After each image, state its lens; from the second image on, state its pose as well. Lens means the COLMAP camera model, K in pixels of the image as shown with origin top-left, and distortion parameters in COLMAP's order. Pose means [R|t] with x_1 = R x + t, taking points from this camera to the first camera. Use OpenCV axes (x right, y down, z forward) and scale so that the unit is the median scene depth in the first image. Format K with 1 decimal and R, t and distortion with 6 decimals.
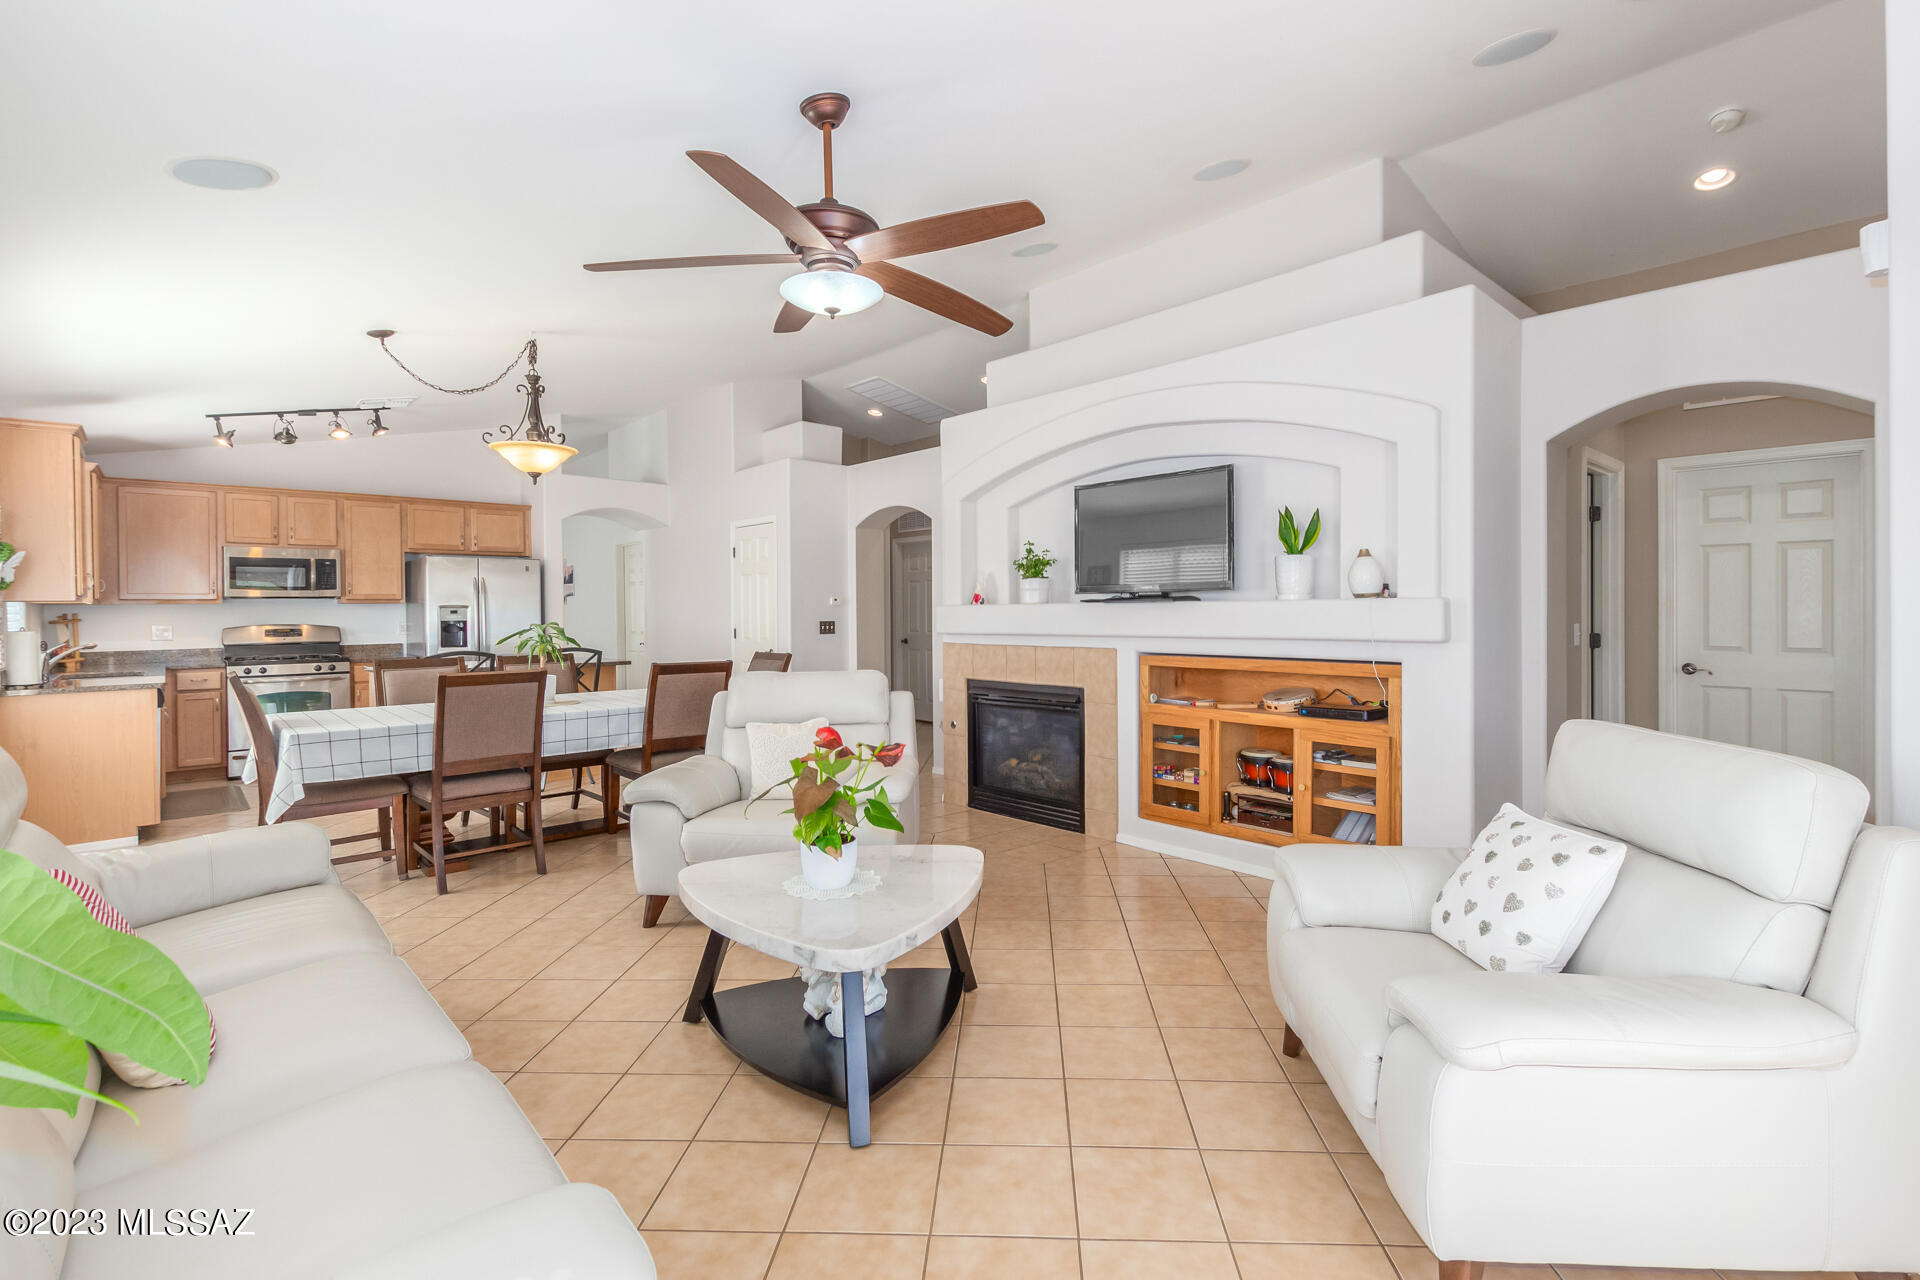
lens RADIAL K [[886.4, 0, 988.8], [0, 886.4, 619.5], [0, 0, 1]] dist [0.007723, -0.004522]
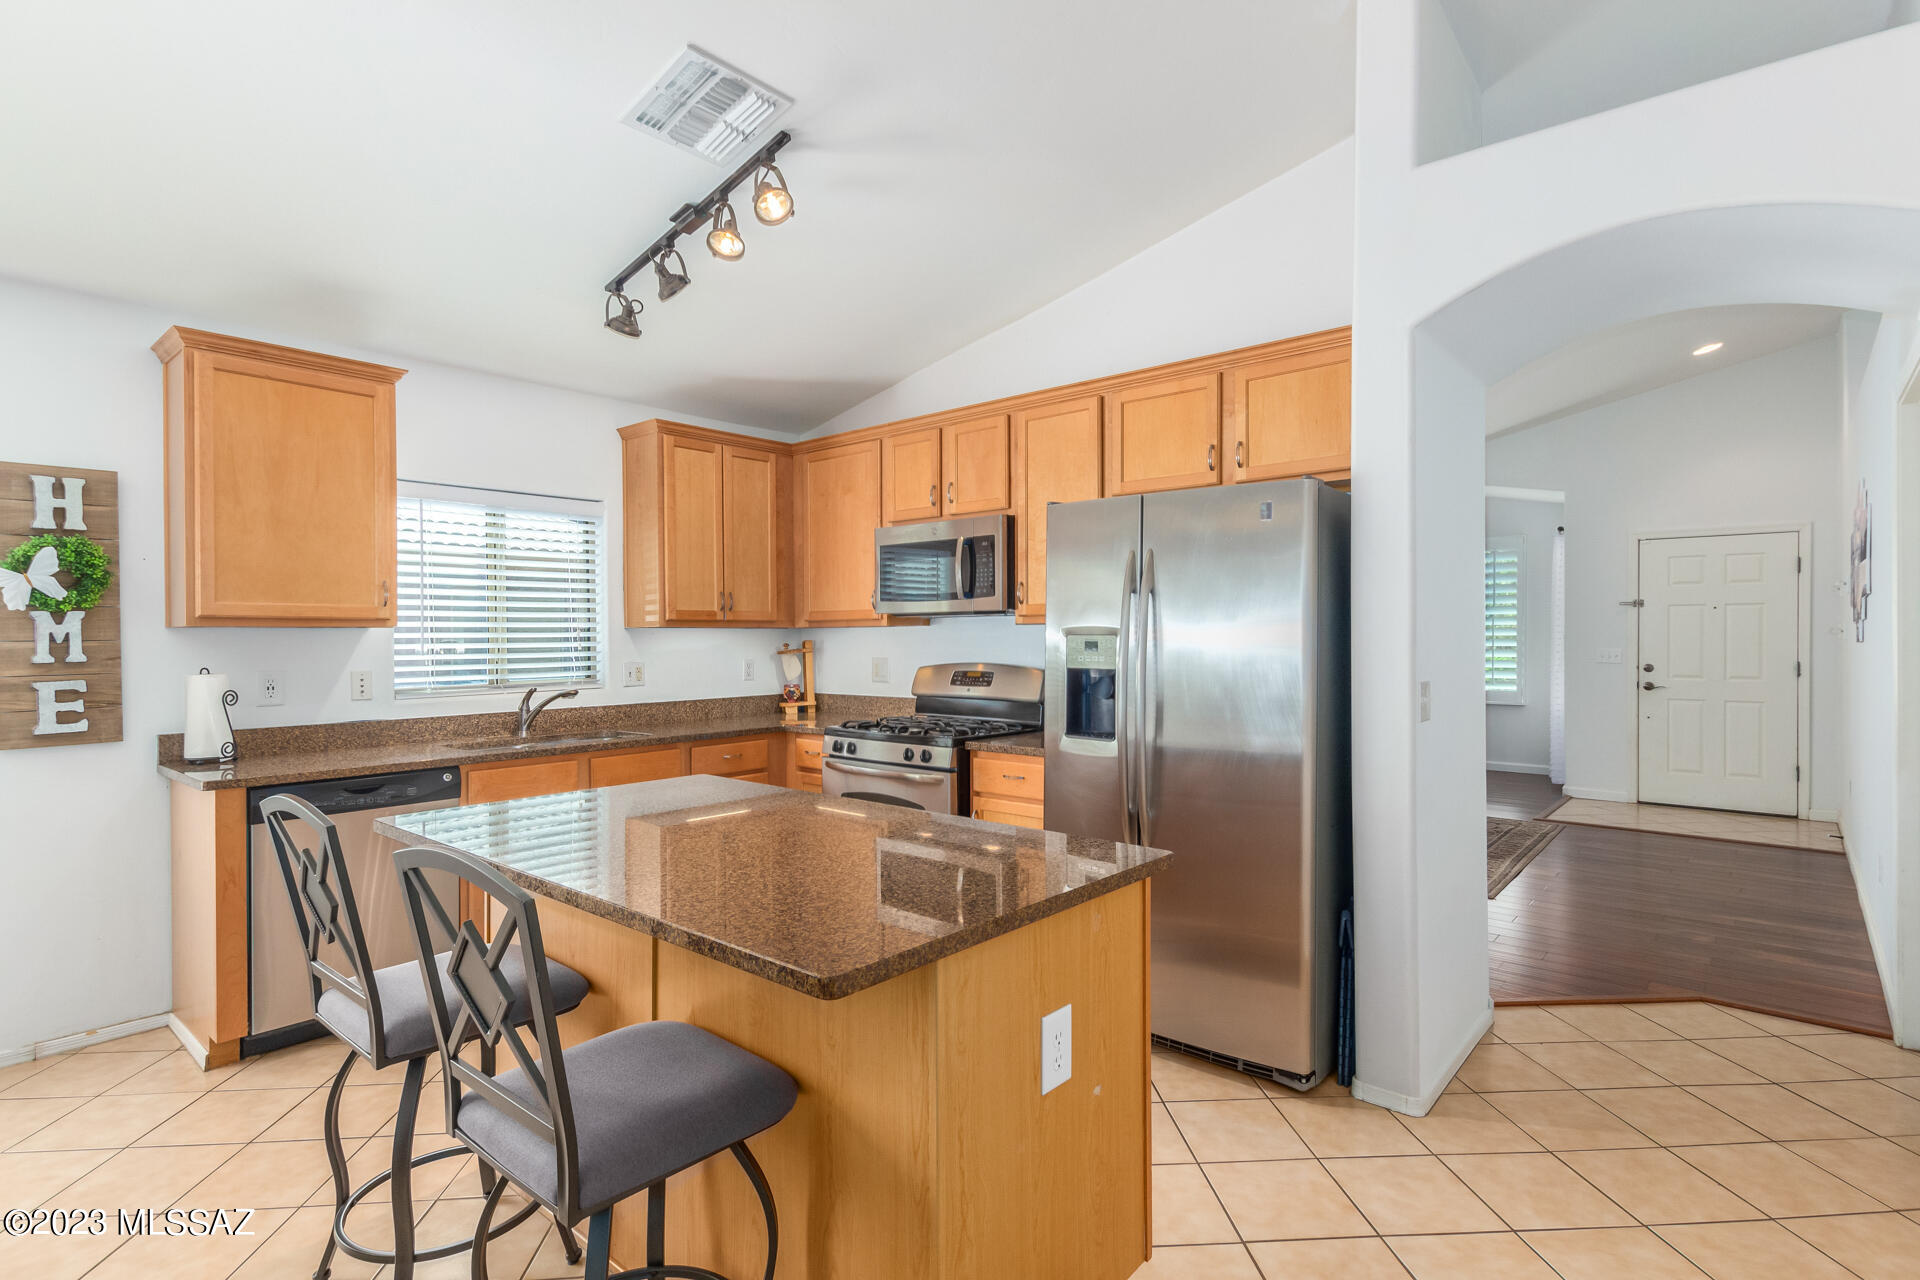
lens RADIAL K [[941.9, 0, 975.1], [0, 941.9, 640.6], [0, 0, 1]] dist [0.012330, -0.001785]
pose [[0.111476, 0.012752, -0.993685, -0.216110], [-0.009294, 0.999887, 0.011789, -0.015269], [0.993724, 0.007921, 0.111582, 0.937936]]
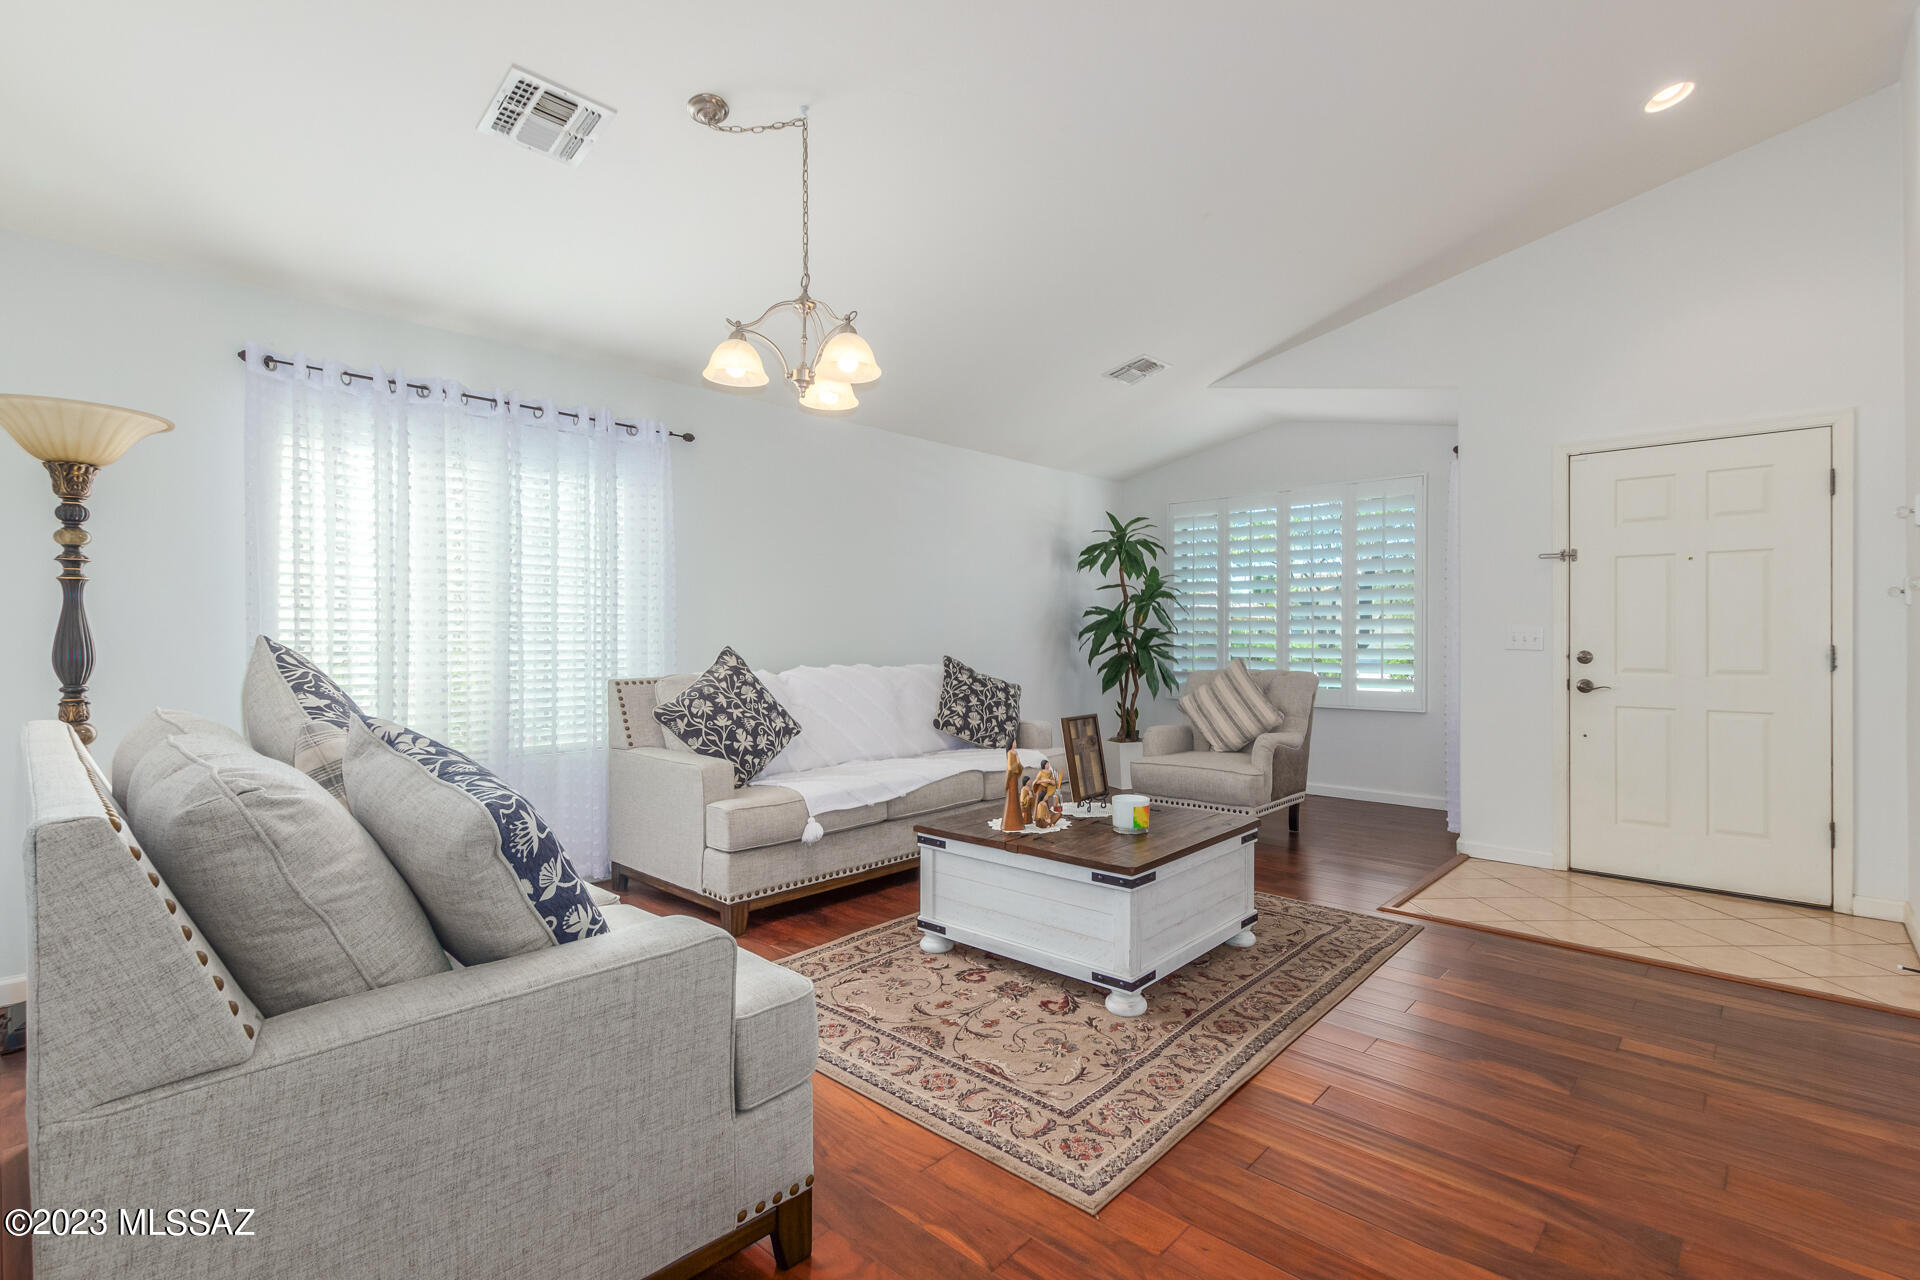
lens RADIAL K [[886.4, 0, 969.7], [0, 886.4, 634.3], [0, 0, 1]] dist [0.007723, -0.004522]
pose [[0.098233, 0.002931, -0.995159, -0.576153], [-0.010748, 0.999940, 0.001884, 0.006388], [0.995105, 0.010511, 0.098259, 1.285204]]
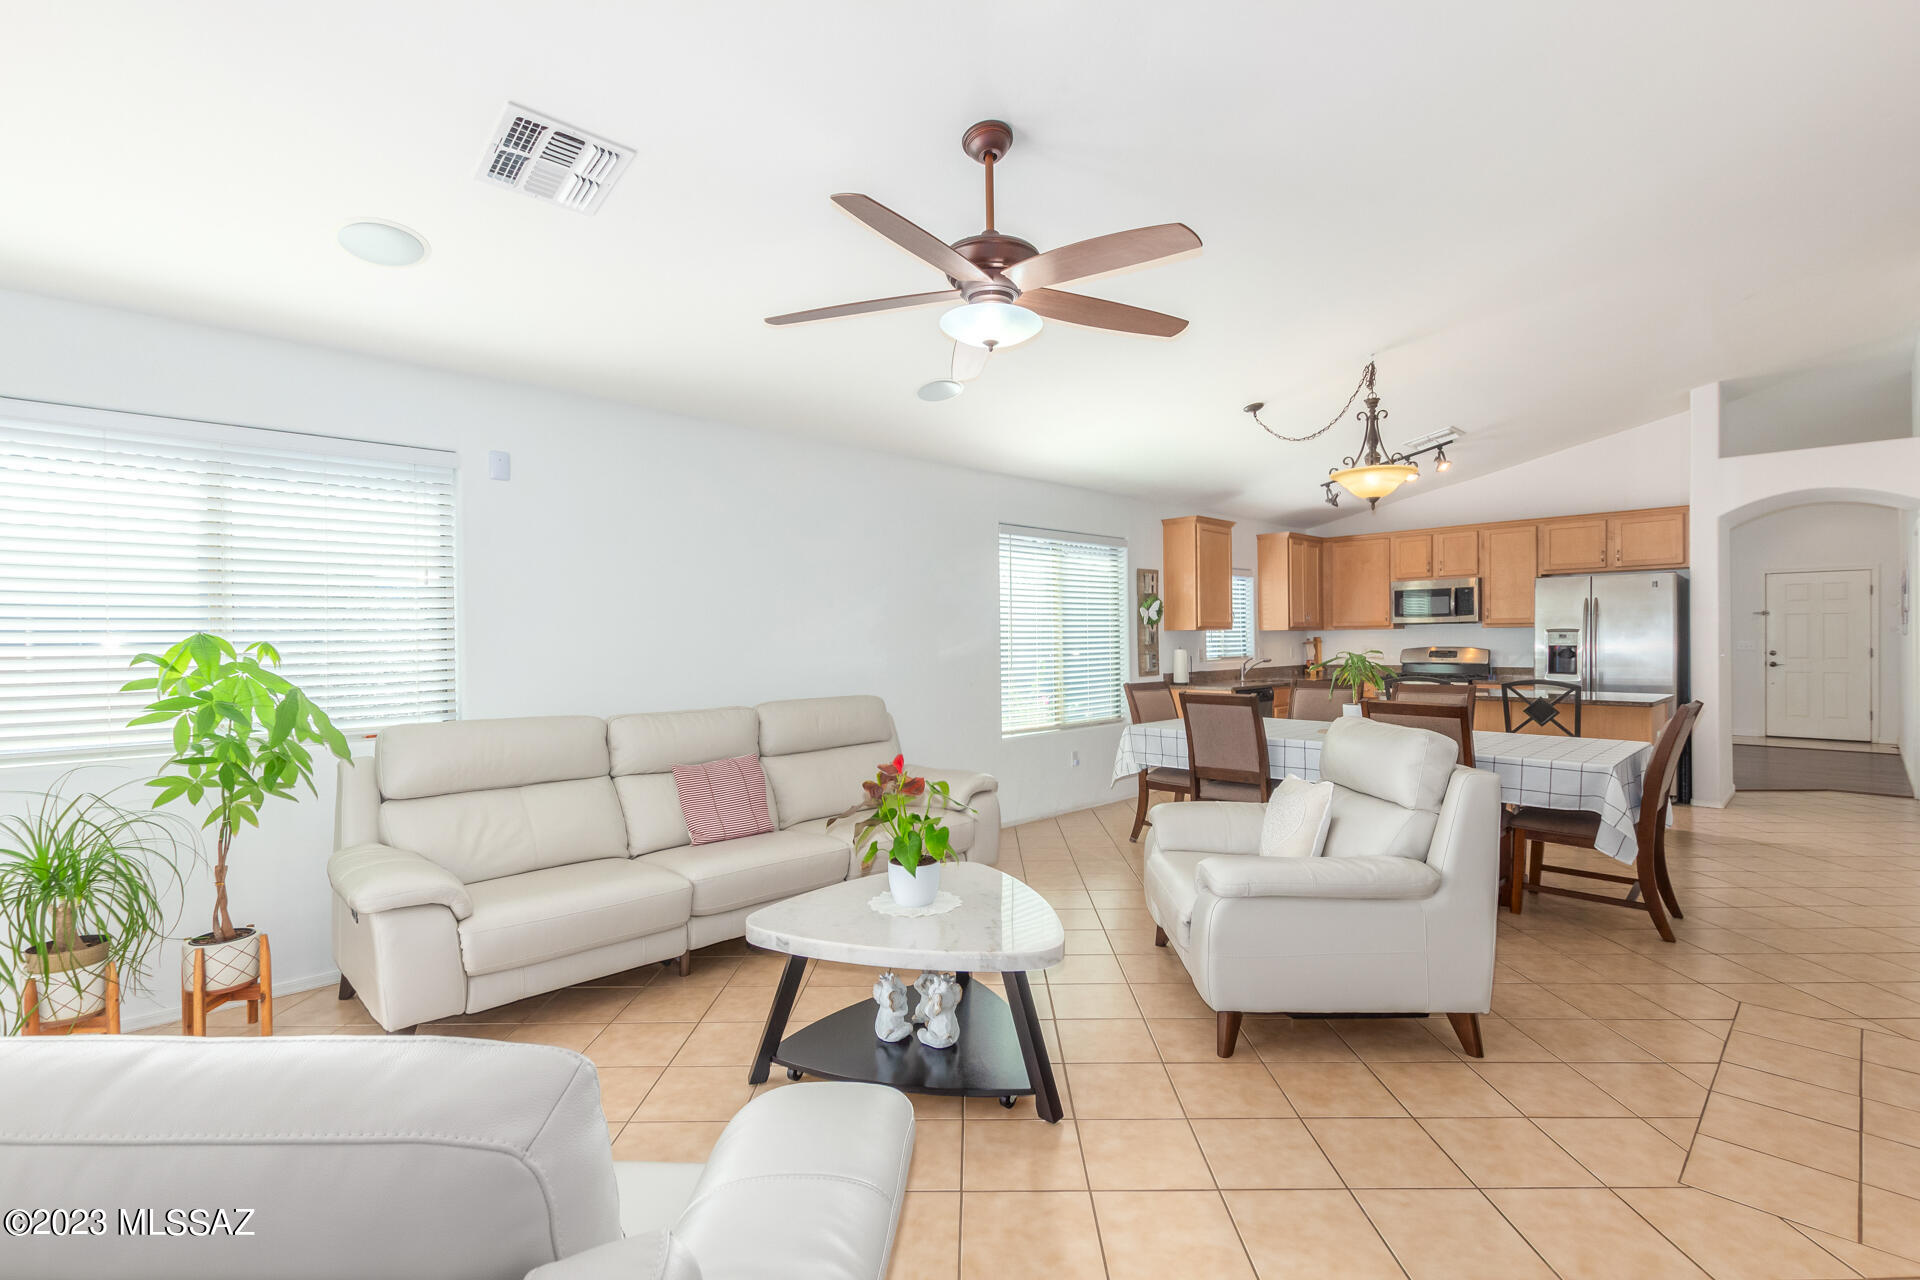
lens RADIAL K [[886.4, 0, 969.0], [0, 886.4, 640.7], [0, 0, 1]] dist [0.007723, -0.004522]
pose [[0.031697, 0.008136, -0.999464, 0.318858], [-0.004156, 0.999959, 0.008008, -0.008744], [0.999489, 0.003900, 0.031730, 0.361321]]
